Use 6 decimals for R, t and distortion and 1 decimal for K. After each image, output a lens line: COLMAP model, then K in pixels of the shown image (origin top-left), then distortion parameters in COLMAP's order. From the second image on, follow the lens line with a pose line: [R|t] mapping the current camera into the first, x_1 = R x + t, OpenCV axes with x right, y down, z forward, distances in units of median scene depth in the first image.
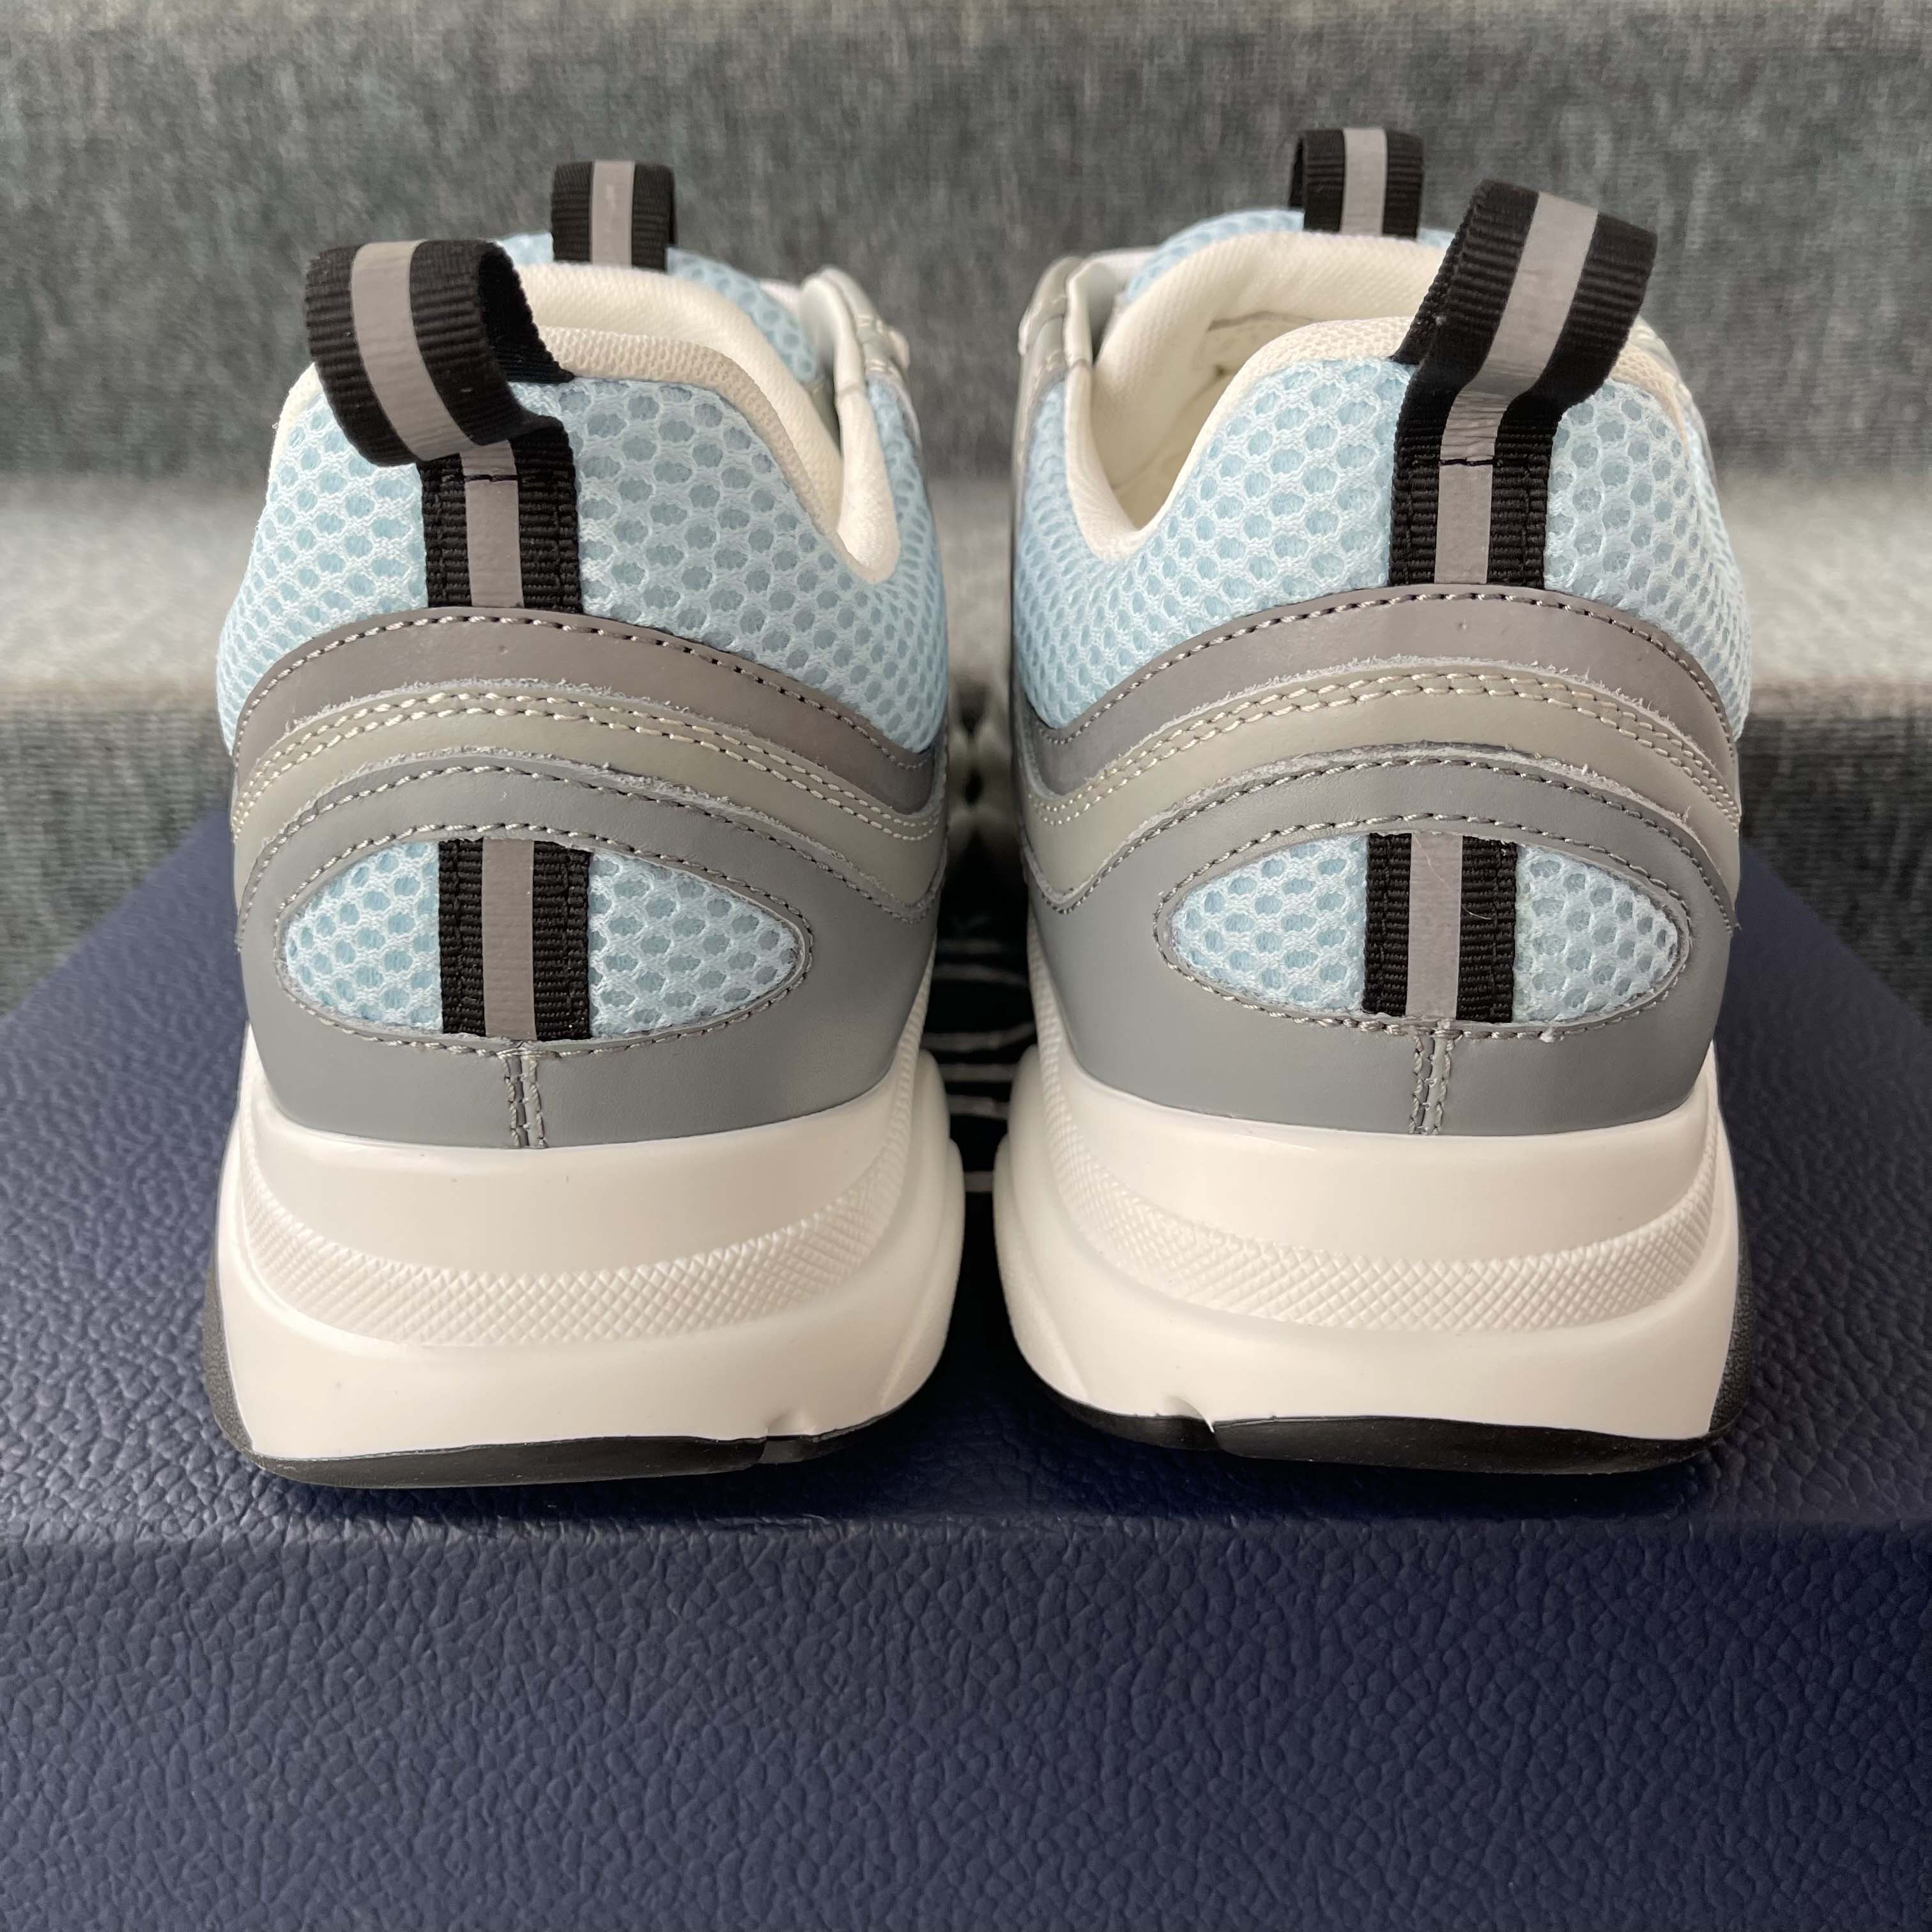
lens RADIAL K [[2025.5, 0, 966.0], [0, 2025.5, 966.0], [0, 0, 1]] dist [0.003564, 0.038968]
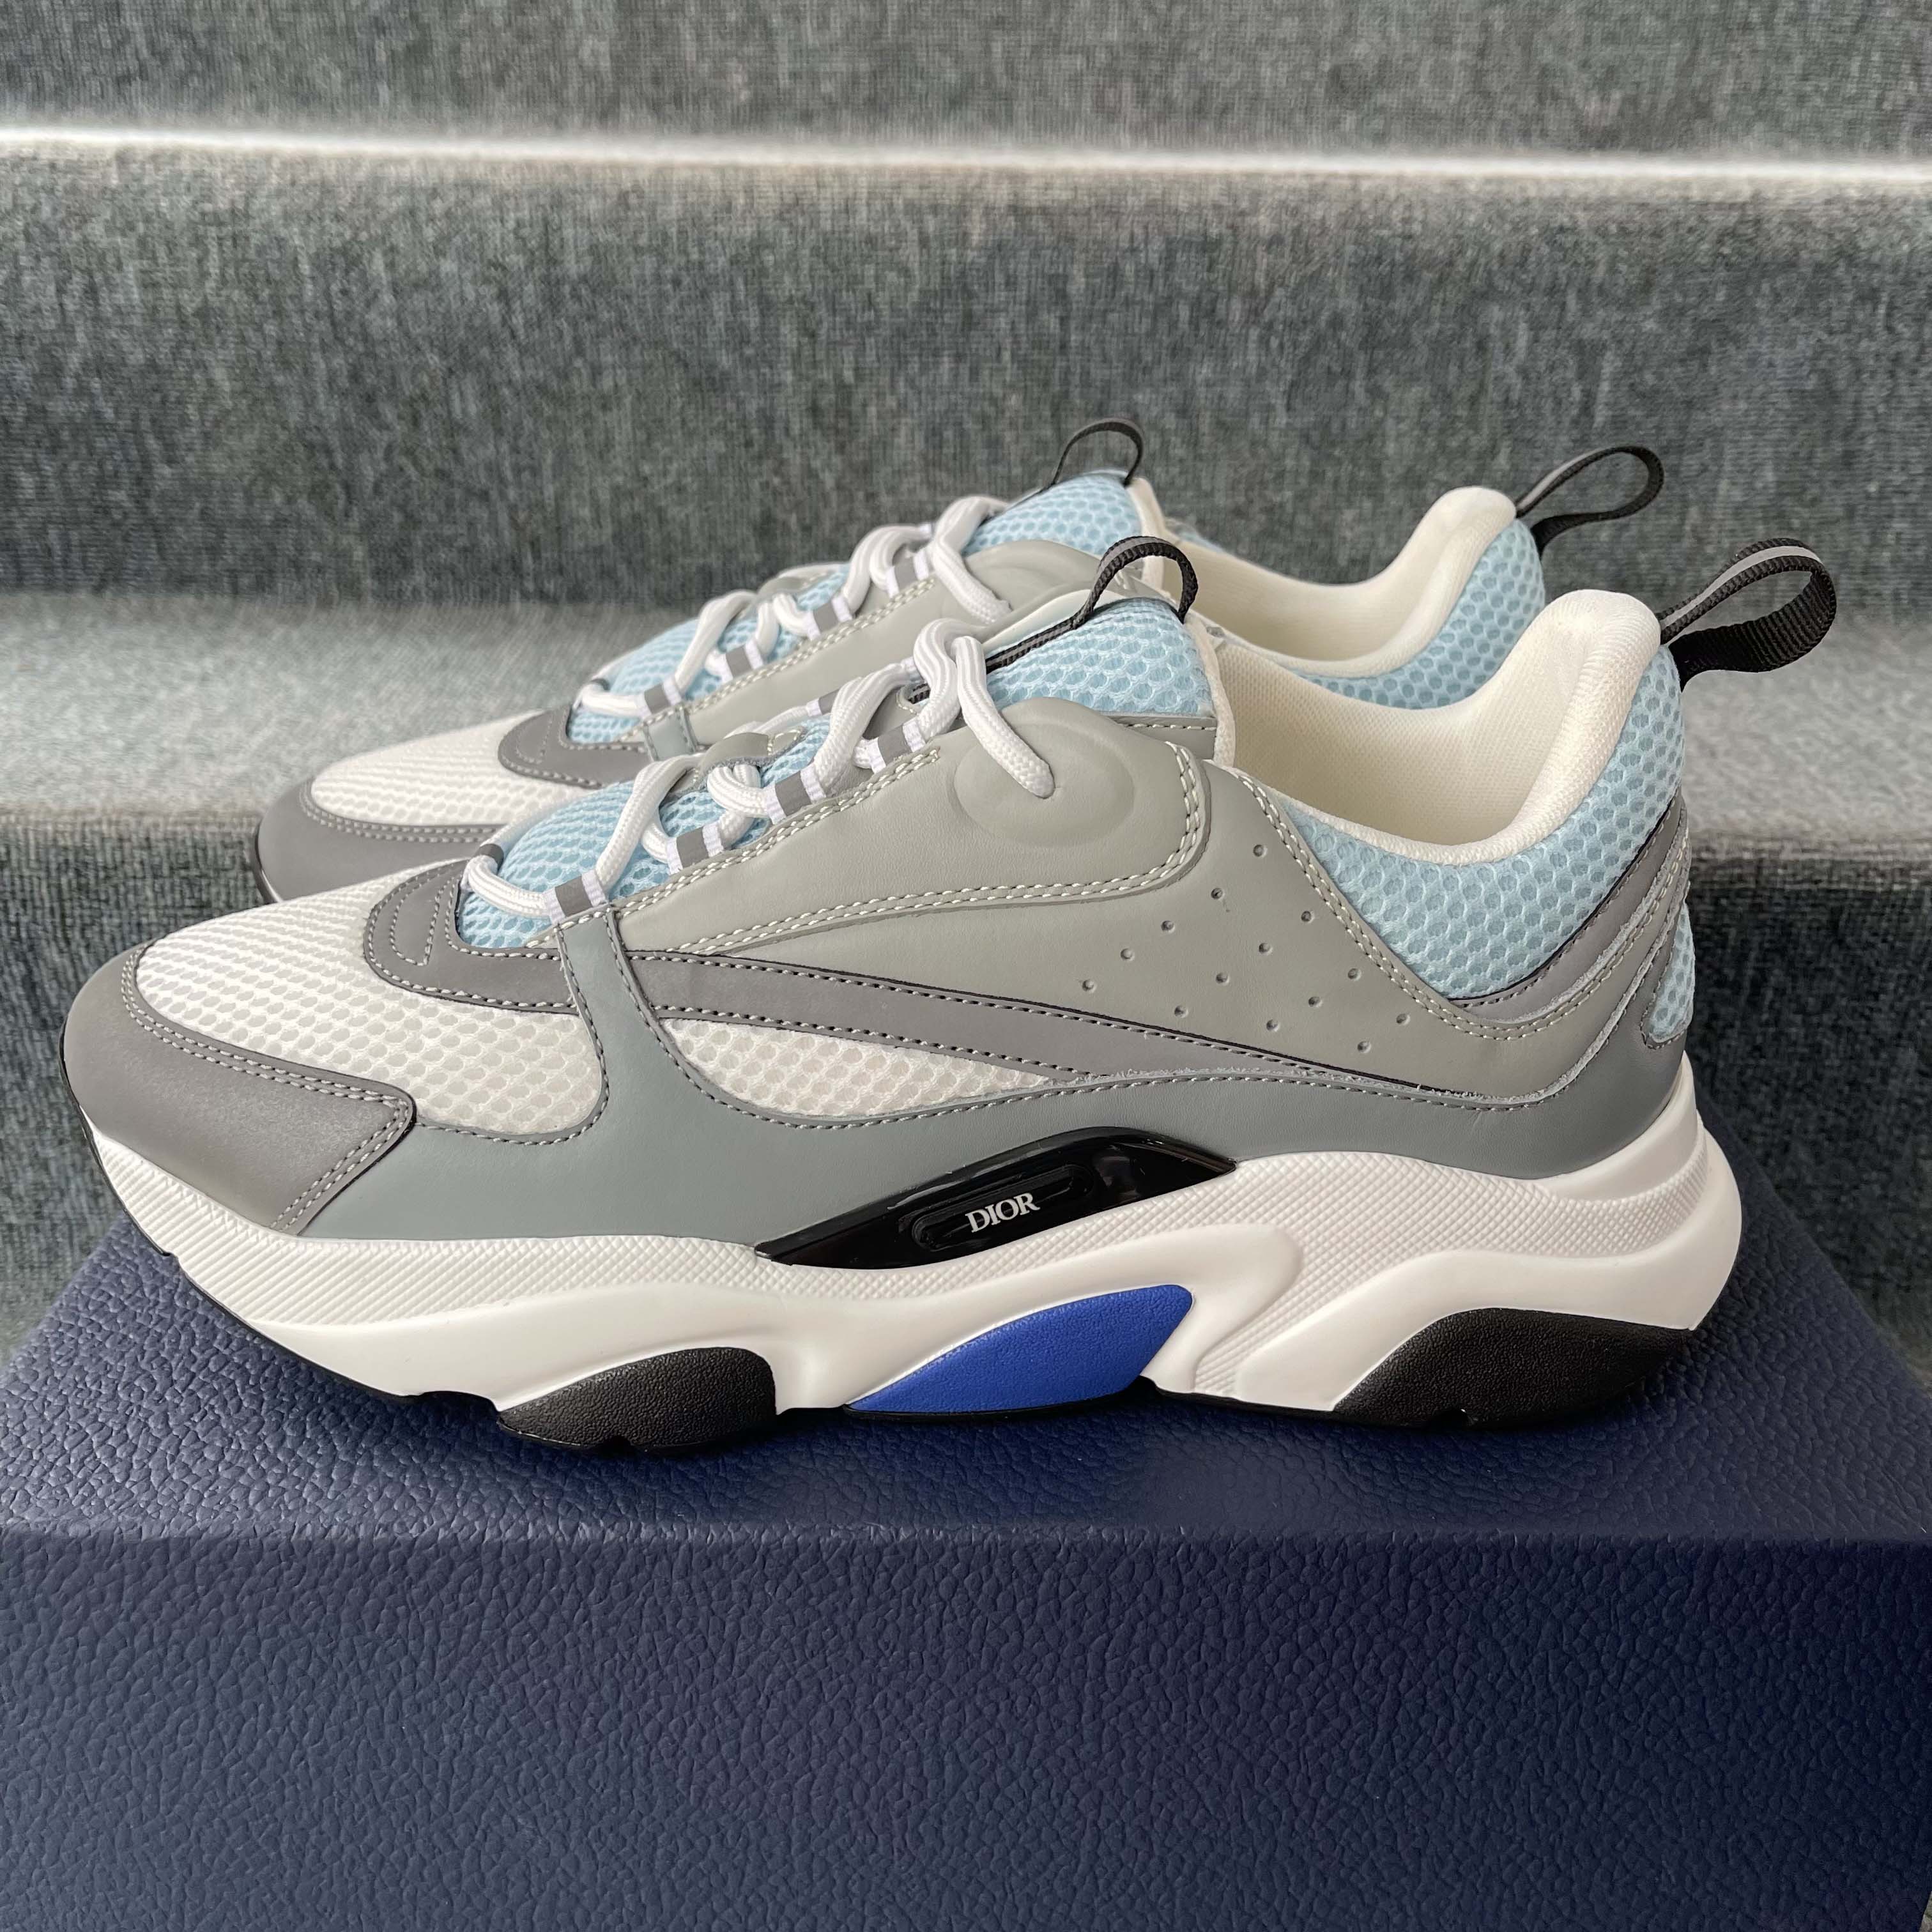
lens RADIAL K [[2006.8, 0, 966.0], [0, 2006.8, 966.0], [0, 0, 1]] dist [0.002256, 0.075836]
pose [[0.999778, 0.013350, 0.016297, -0.038681], [-0.013290, 0.999904, -0.003794, -0.094206], [-0.016346, 0.003577, 0.999860, -0.333453]]
